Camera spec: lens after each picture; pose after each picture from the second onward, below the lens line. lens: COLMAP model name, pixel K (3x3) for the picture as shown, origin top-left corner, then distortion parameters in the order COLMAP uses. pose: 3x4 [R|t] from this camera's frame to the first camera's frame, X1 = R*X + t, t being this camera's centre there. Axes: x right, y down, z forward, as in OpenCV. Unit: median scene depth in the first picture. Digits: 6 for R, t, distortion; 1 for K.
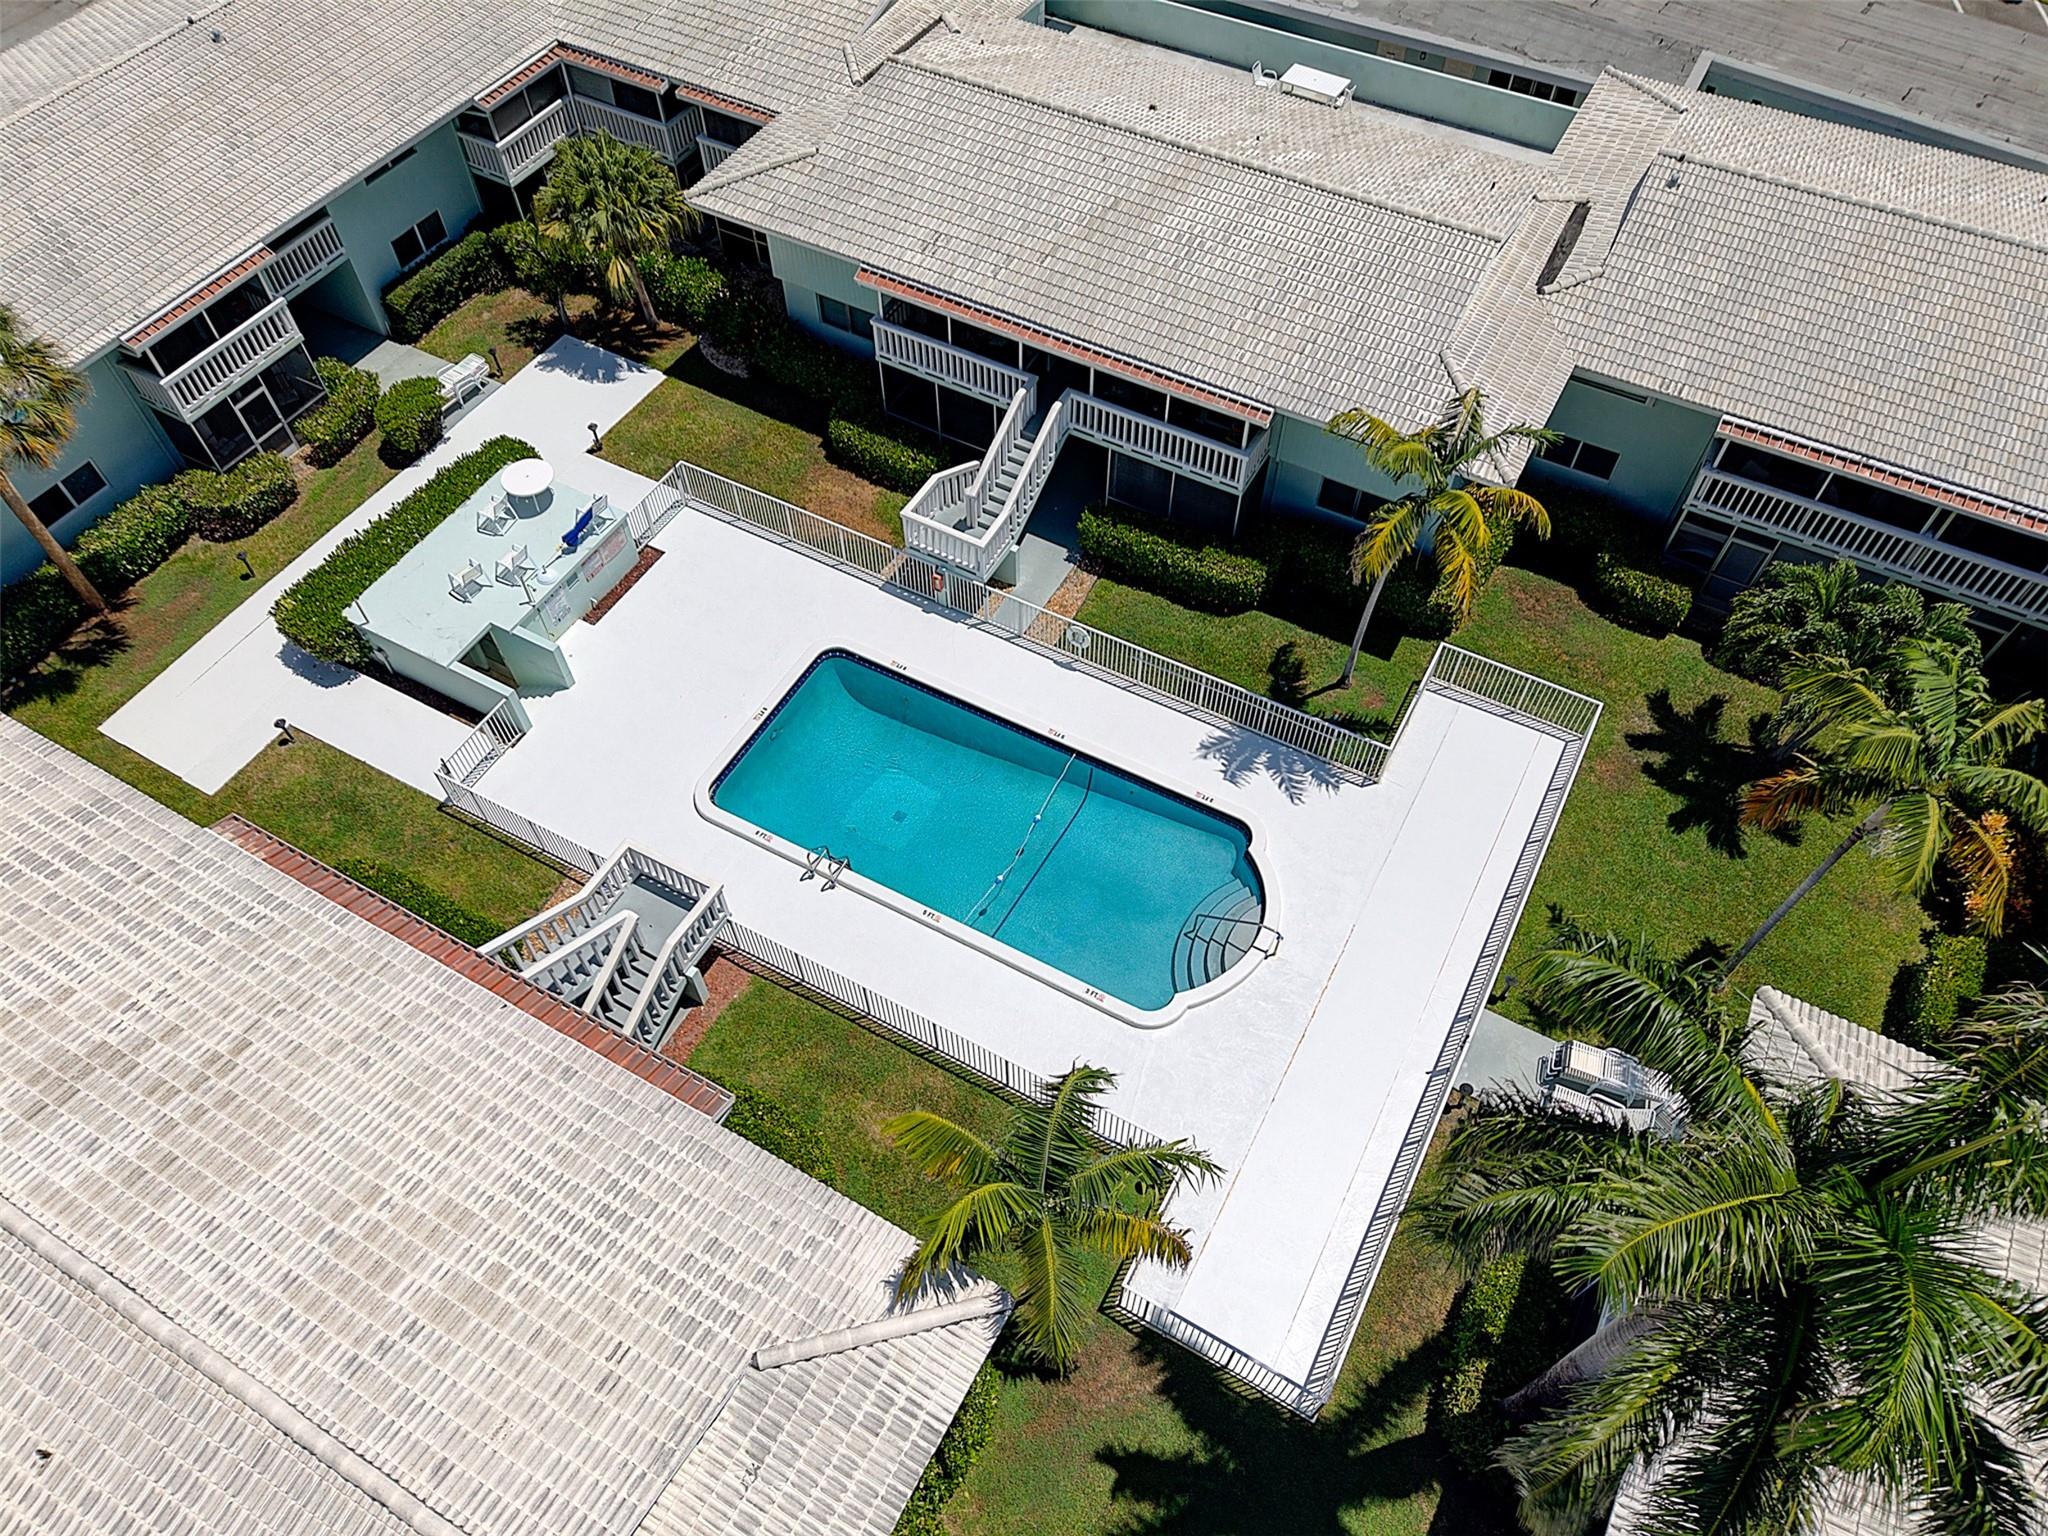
lens RADIAL K [[1368.1, 0, 1024.0], [0, 1368.1, 768.0], [0, 0, 1]] dist [0.014675, -0.012041]
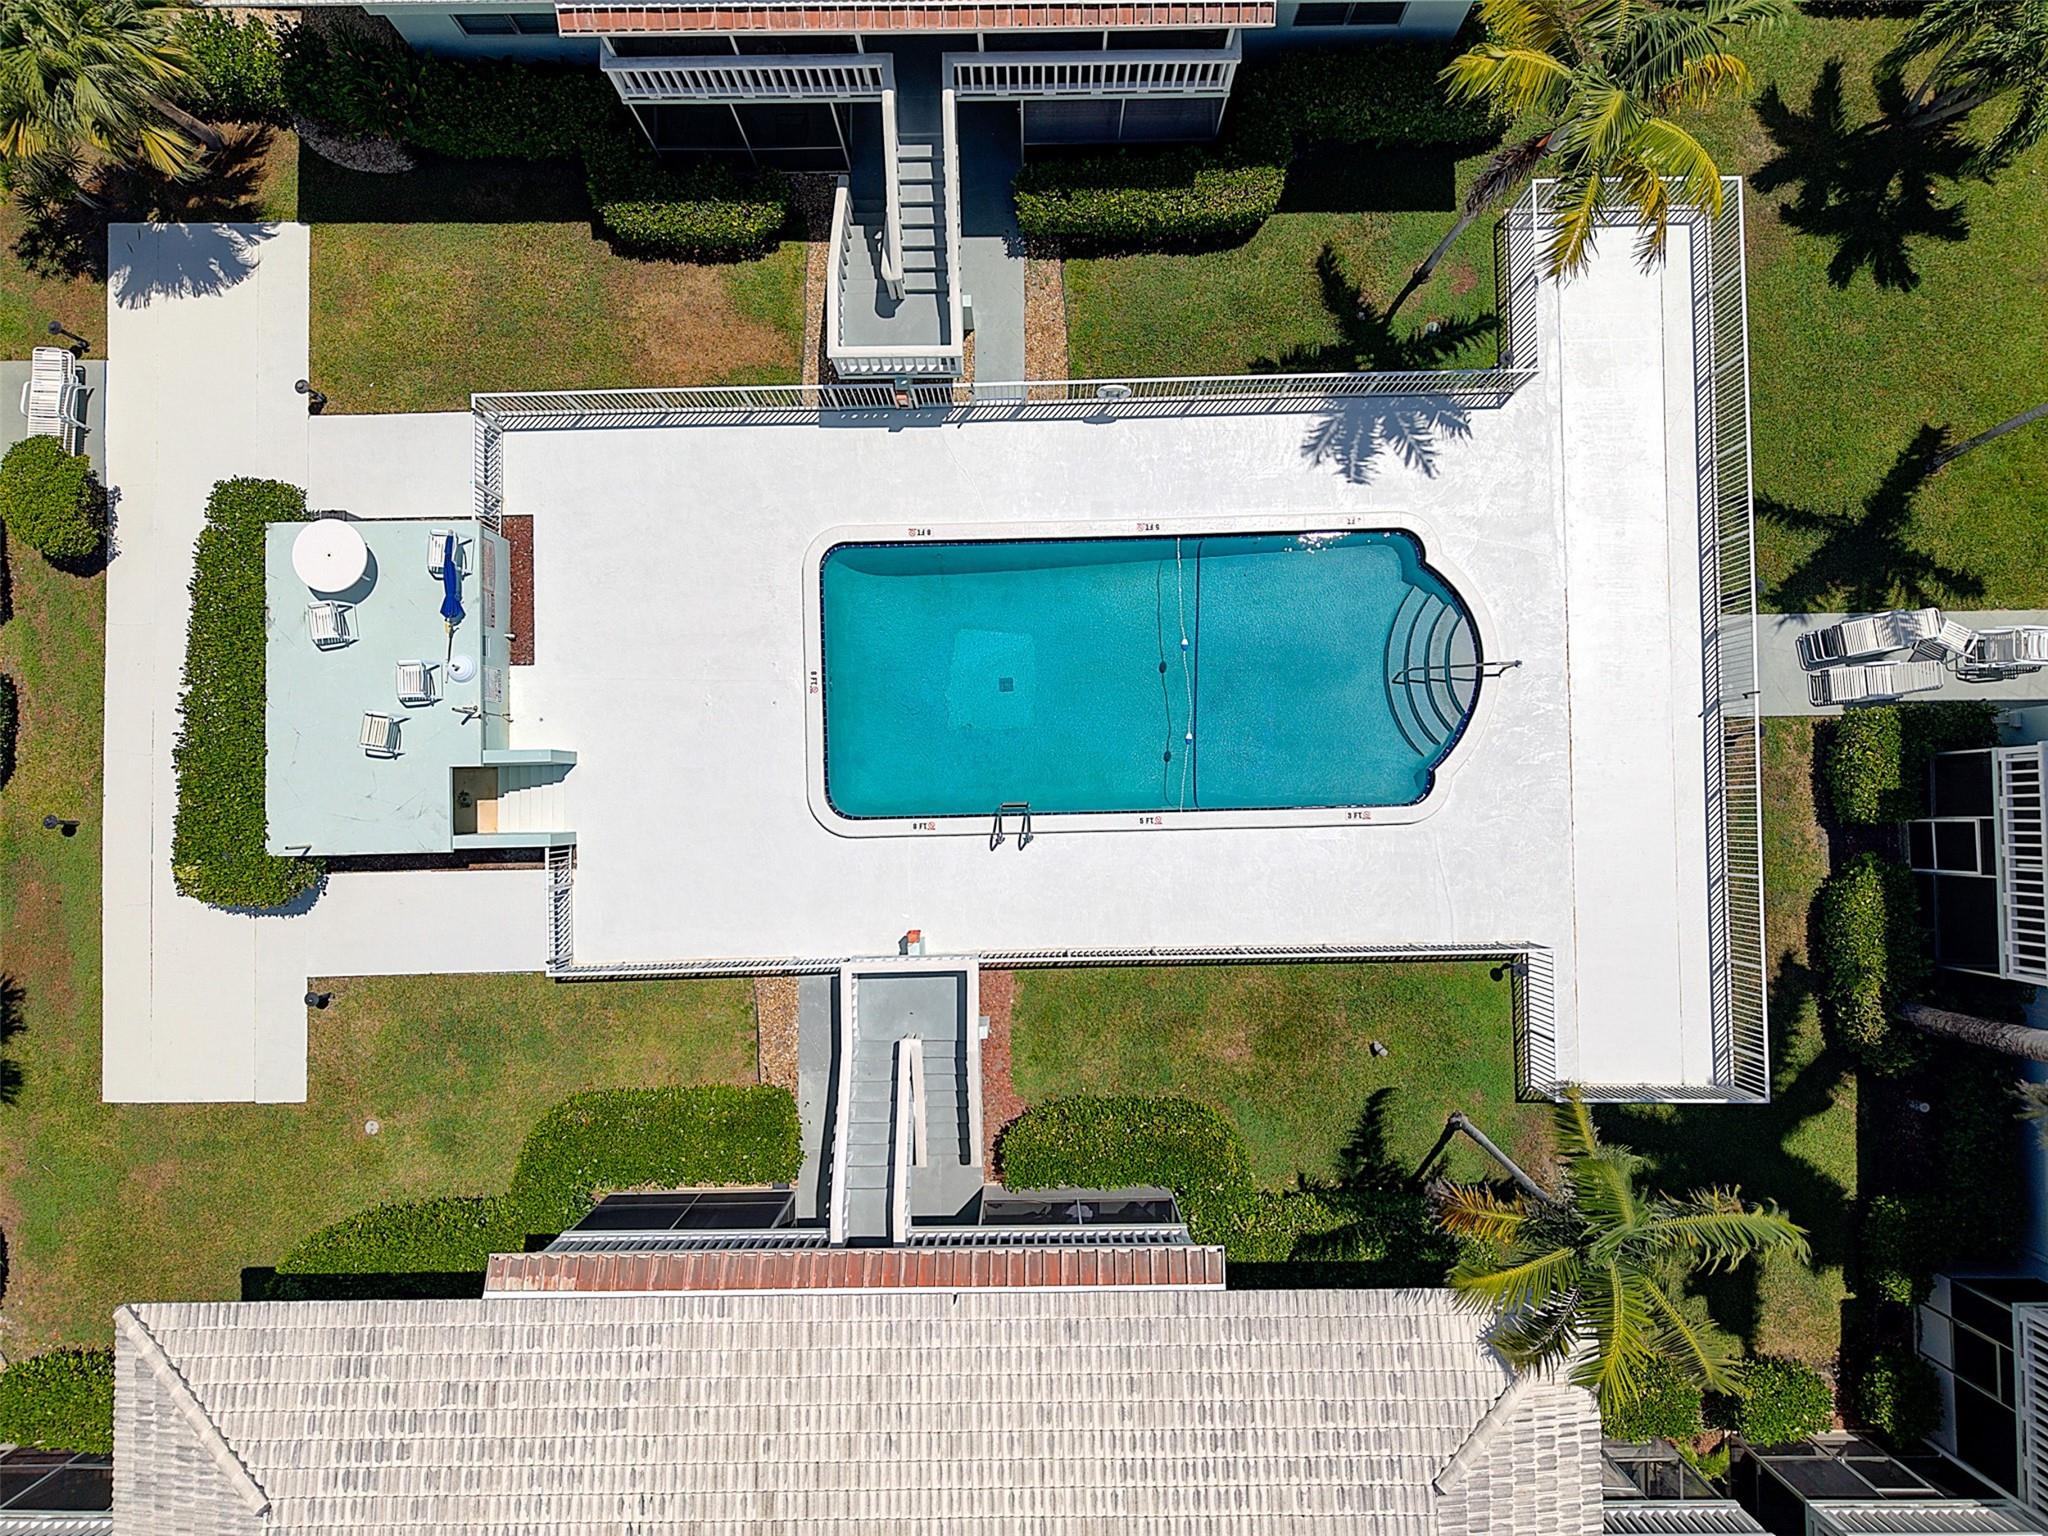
lens RADIAL K [[1368.1, 0, 1024.0], [0, 1368.1, 768.0], [0, 0, 1]] dist [0.014675, -0.012041]
pose [[0.868010, -0.496388, 0.012536, -0.112716], [0.406297, 0.724534, 0.556752, -0.371825], [-0.285448, -0.478173, 0.830584, 0.254847]]
